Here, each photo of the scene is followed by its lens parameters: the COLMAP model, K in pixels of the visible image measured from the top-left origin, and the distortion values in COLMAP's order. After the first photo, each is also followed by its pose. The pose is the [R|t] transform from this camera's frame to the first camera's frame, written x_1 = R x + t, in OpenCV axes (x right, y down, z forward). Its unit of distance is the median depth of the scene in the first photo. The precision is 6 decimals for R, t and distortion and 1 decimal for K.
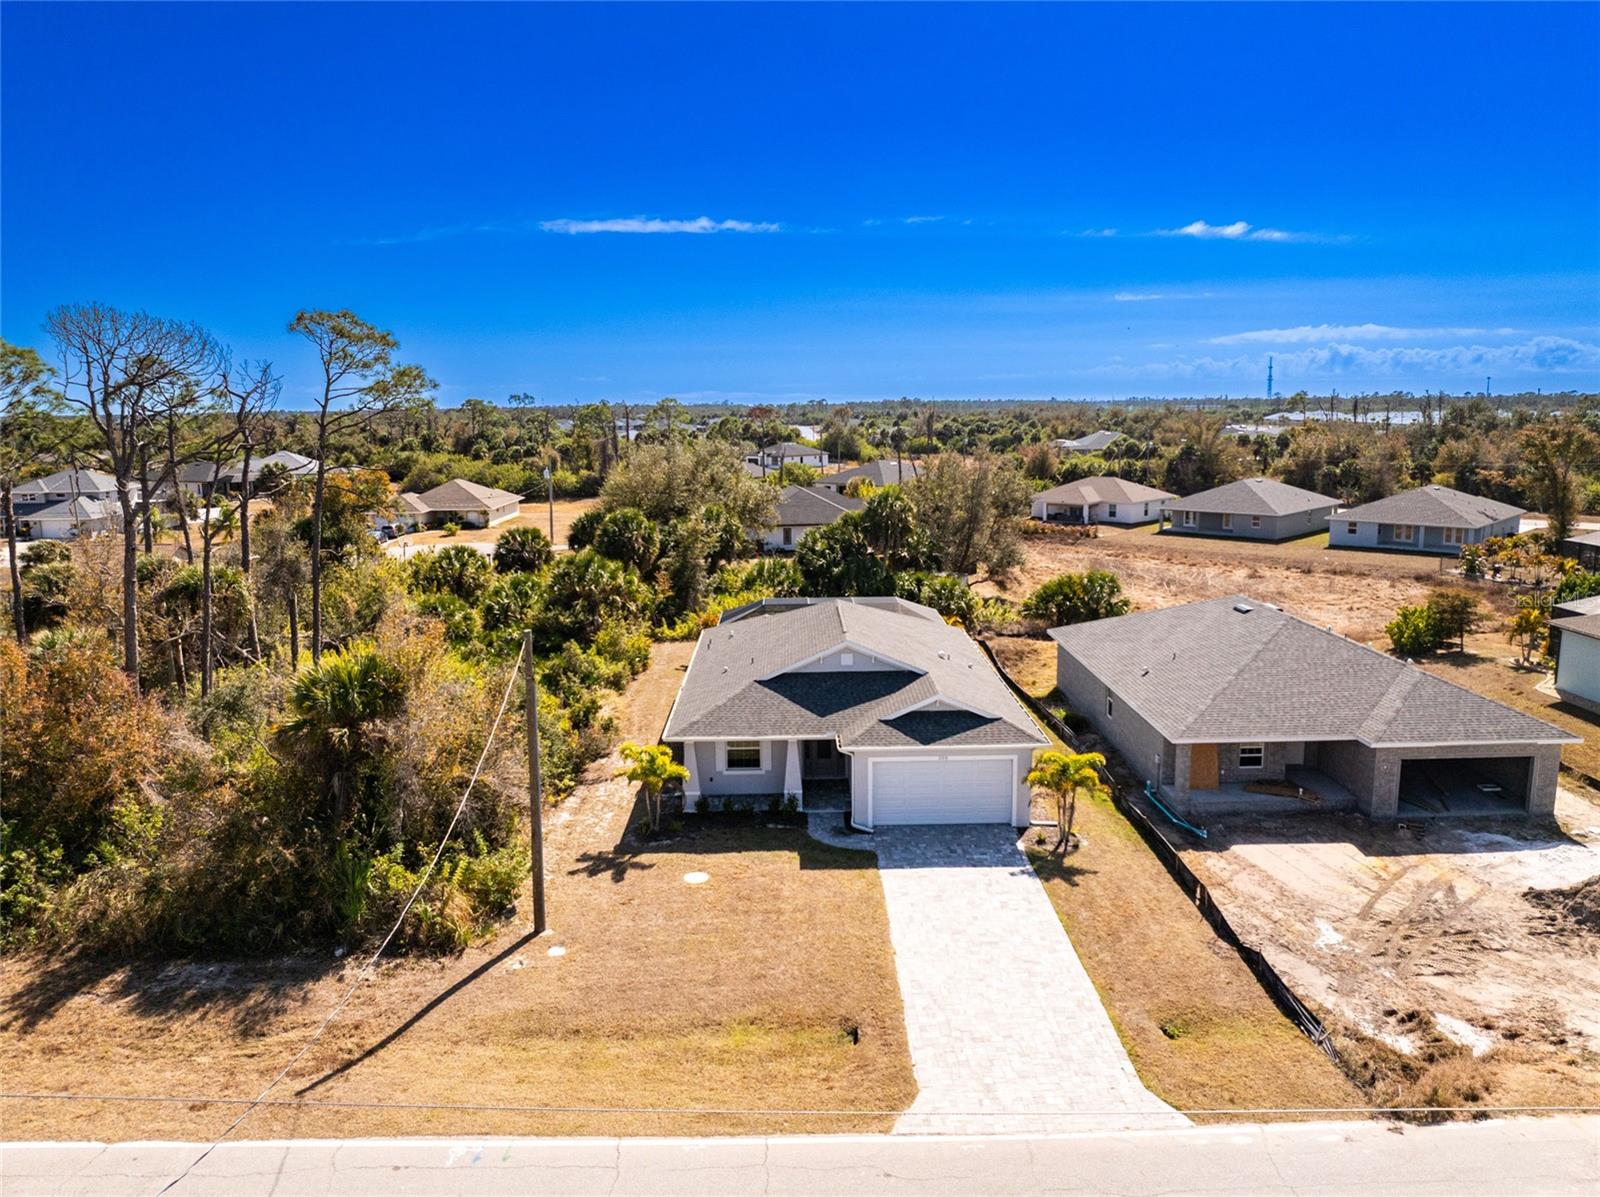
lens RADIAL K [[1131.3, 0, 813.9], [0, 1131.3, 582.2], [0, 0, 1]] dist [-0.059129, 0.034967]
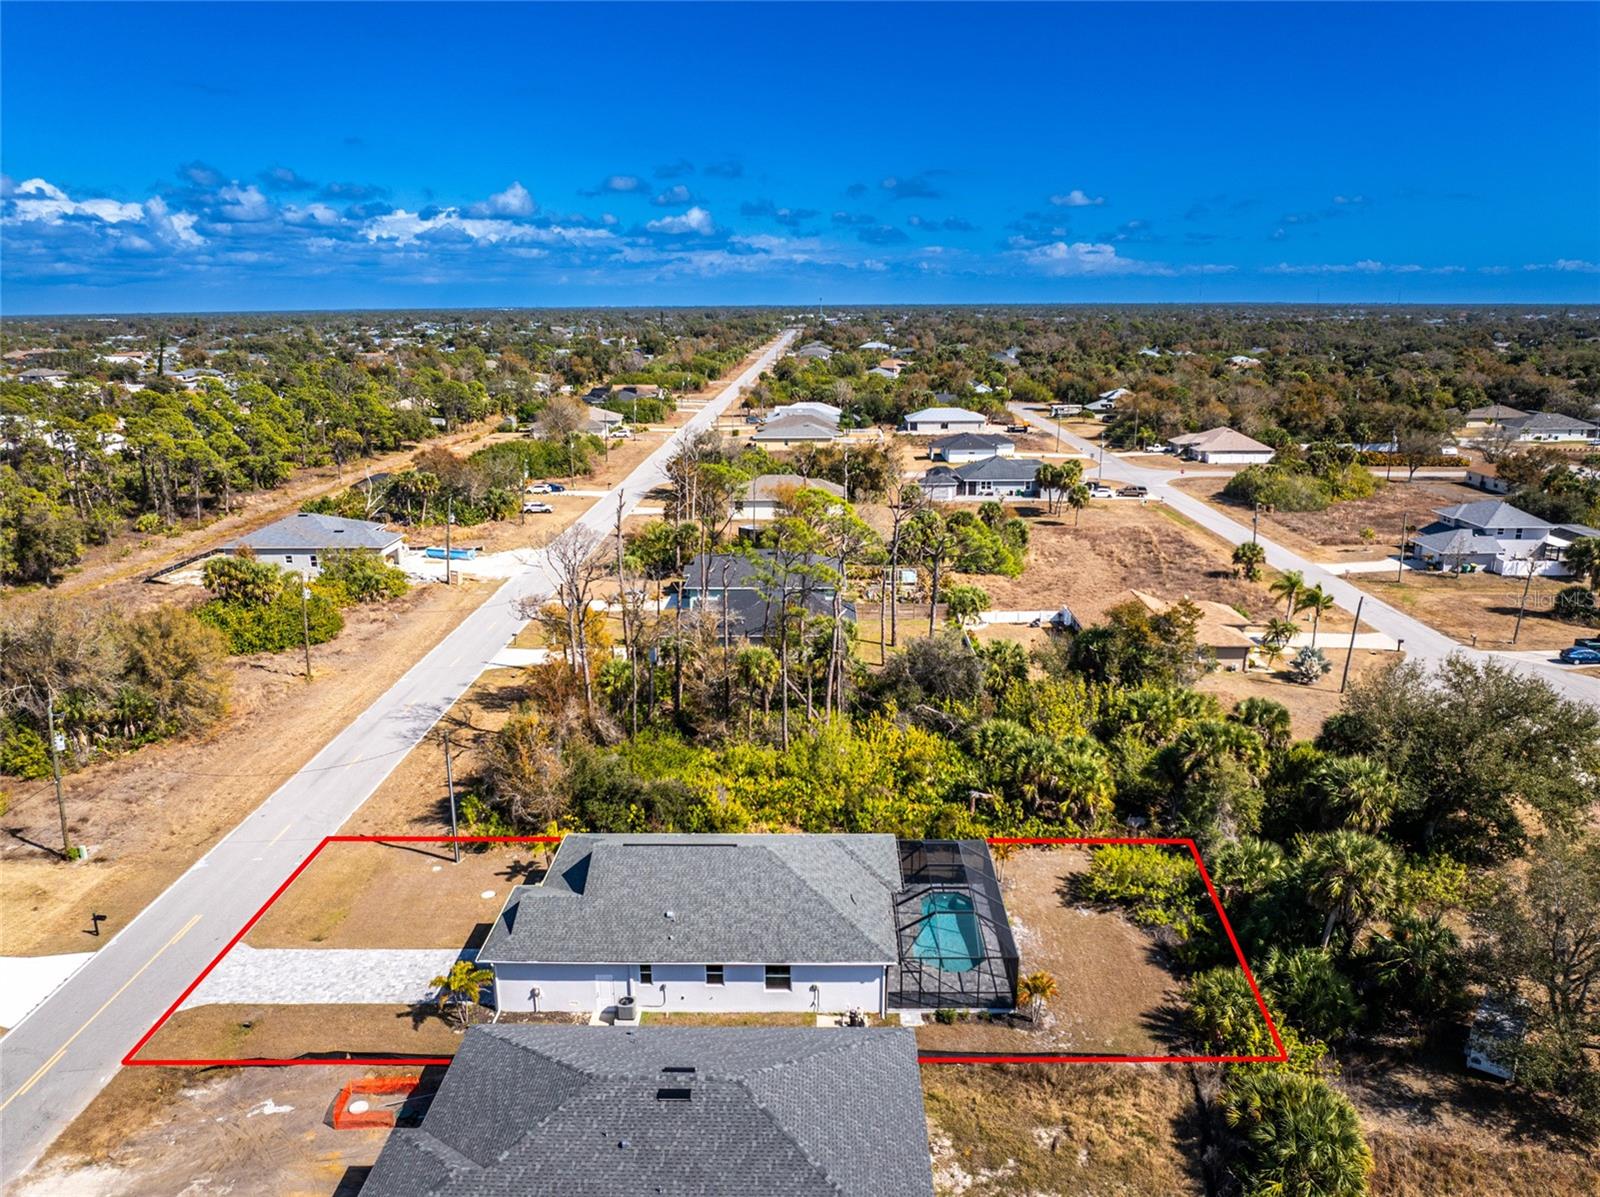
lens RADIAL K [[1131.3, 0, 813.9], [0, 1131.3, 582.2], [0, 0, 1]] dist [-0.059129, 0.034967]
pose [[-0.029879, 0.252301, -0.967187, 1.765139], [-0.154446, 0.954833, 0.253850, -0.897595], [0.987549, 0.156963, 0.010437, 1.639245]]
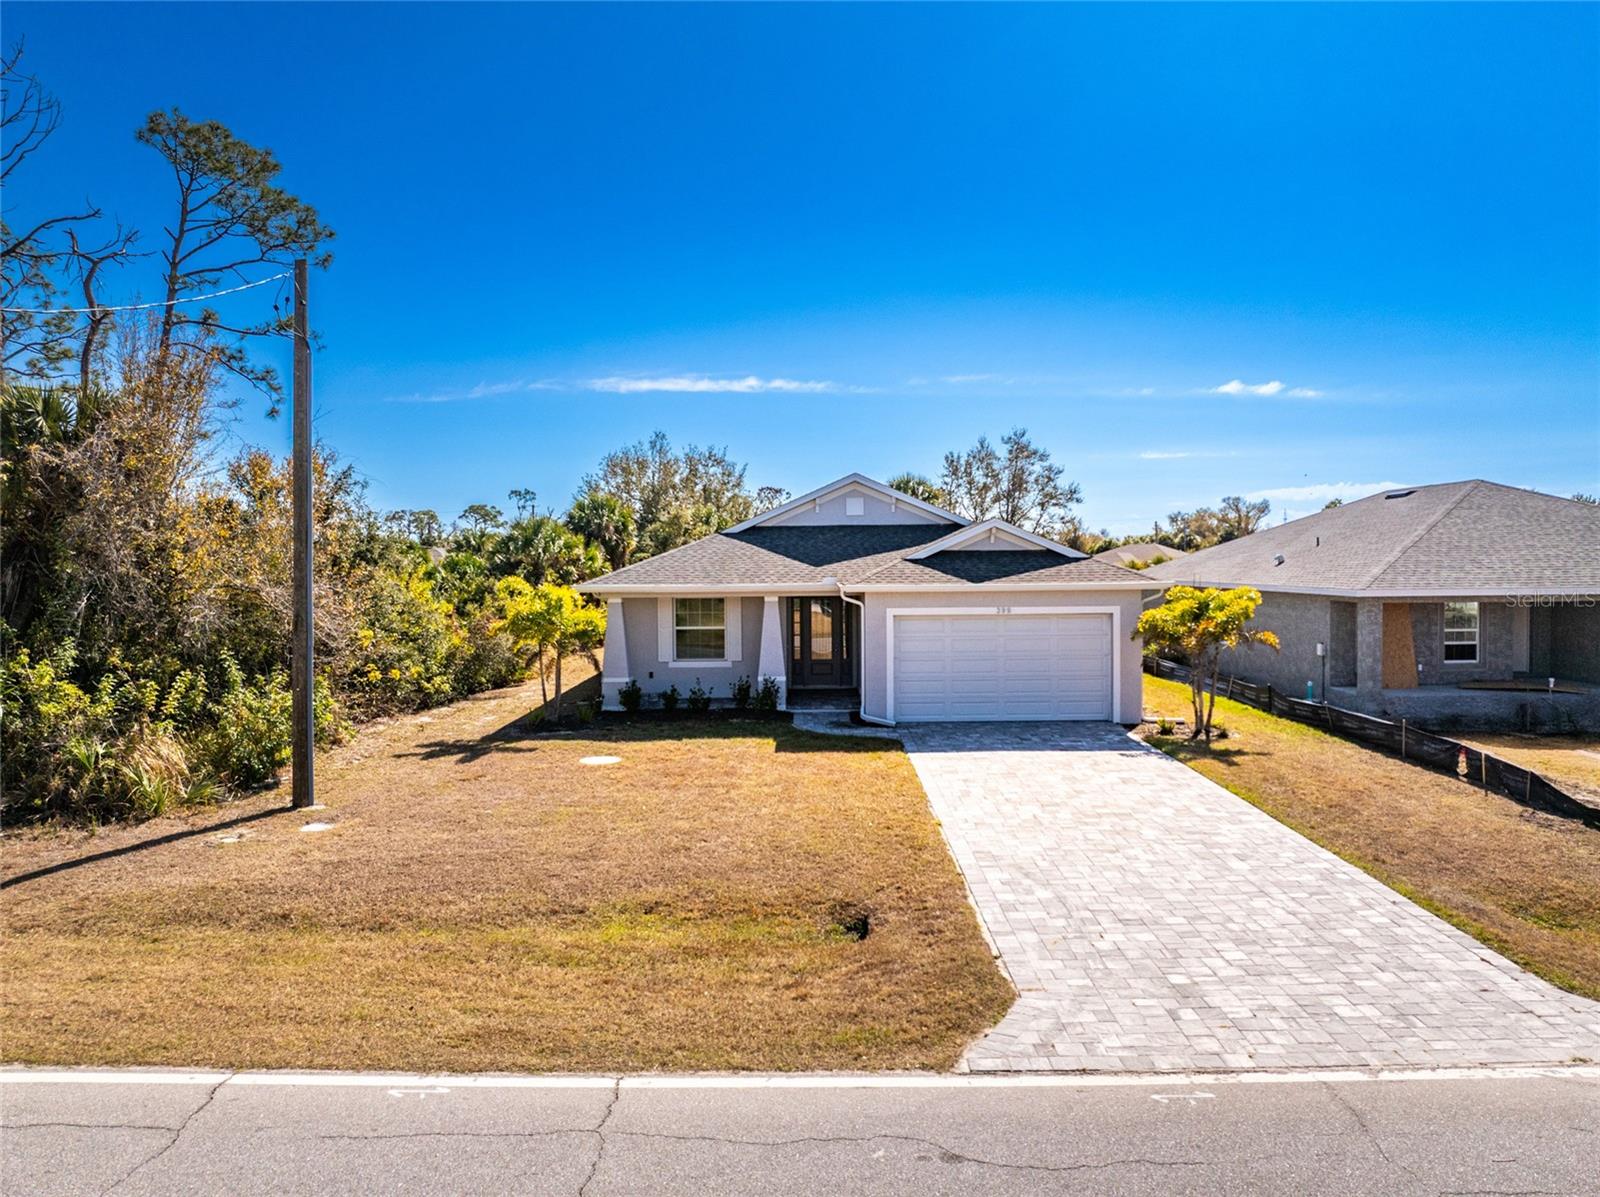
lens RADIAL K [[1131.3, 0, 813.9], [0, 1131.3, 582.2], [0, 0, 1]] dist [-0.059129, 0.034967]
pose [[0.999883, 0.003396, -0.014891, 0.020198], [-0.005393, 0.990664, -0.136222, 0.286300], [0.014290, 0.136286, 0.990566, 0.452683]]
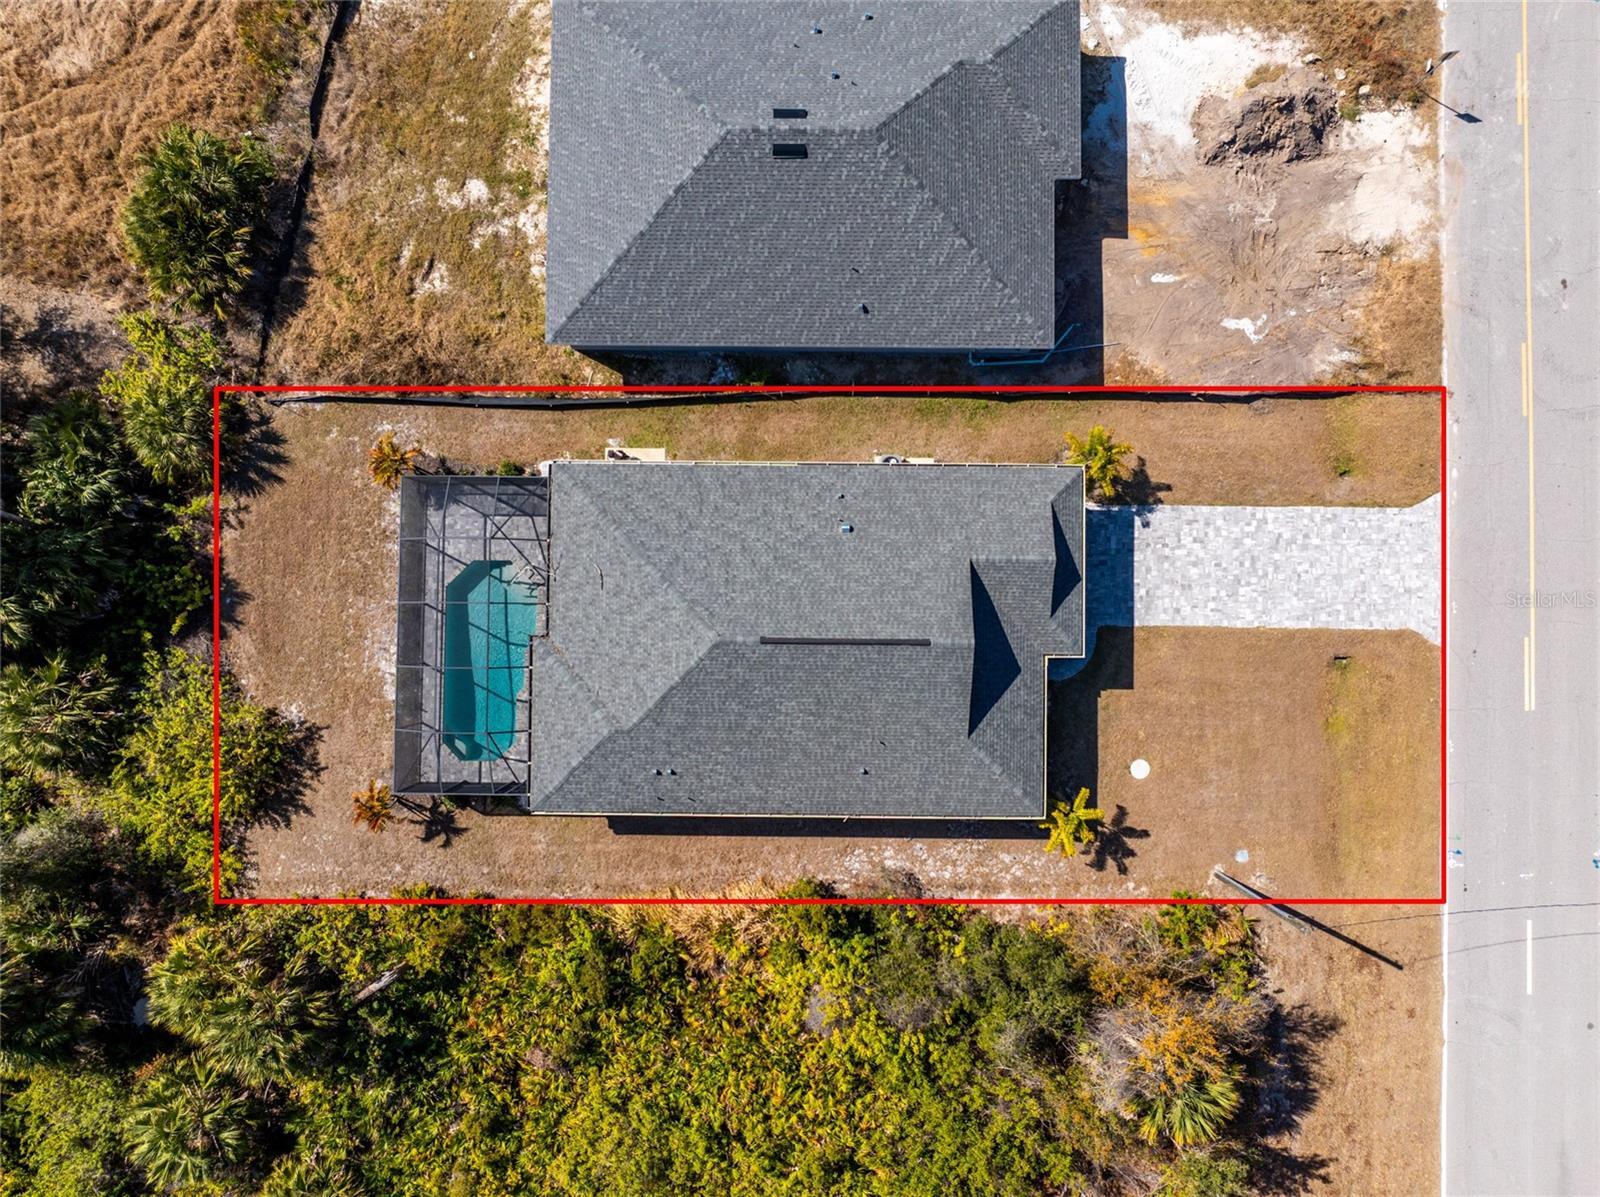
lens RADIAL K [[1131.3, 0, 813.9], [0, 1131.3, 582.2], [0, 0, 1]] dist [-0.059129, 0.034967]
pose [[0.028777, -0.998945, 0.035781, 0.060800], [0.164767, 0.040047, 0.985519, -1.223694], [-0.985913, -0.022465, 0.165746, 1.328045]]
